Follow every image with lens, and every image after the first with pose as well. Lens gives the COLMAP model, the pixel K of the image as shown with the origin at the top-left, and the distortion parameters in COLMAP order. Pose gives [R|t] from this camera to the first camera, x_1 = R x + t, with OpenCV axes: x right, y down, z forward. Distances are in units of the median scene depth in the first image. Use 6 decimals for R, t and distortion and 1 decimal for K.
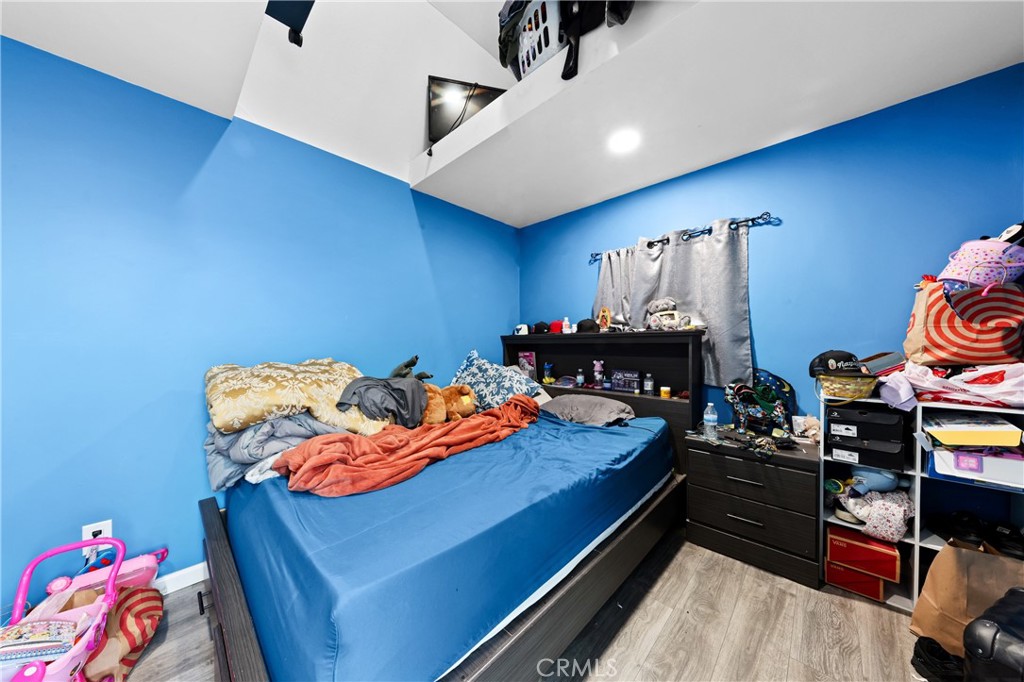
lens RADIAL K [[323.8, 0, 510.3], [0, 323.8, 344.0], [0, 0, 1]] dist [-0.000079, -0.000006]
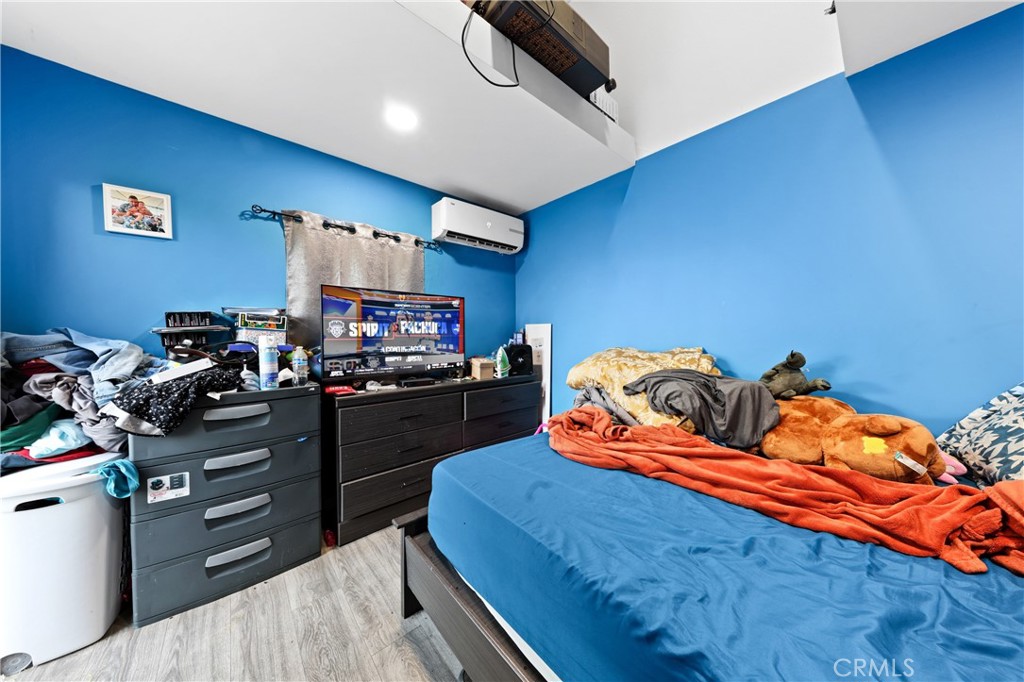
lens RADIAL K [[323.8, 0, 510.7], [0, 323.8, 338.3], [0, 0, 1]] dist [-0.000079, -0.000006]
pose [[-0.092751, 0.030192, -0.995231, 0.573428], [0.004299, 0.999543, 0.029922, -0.018376], [0.995680, -0.001503, -0.092839, 0.666631]]
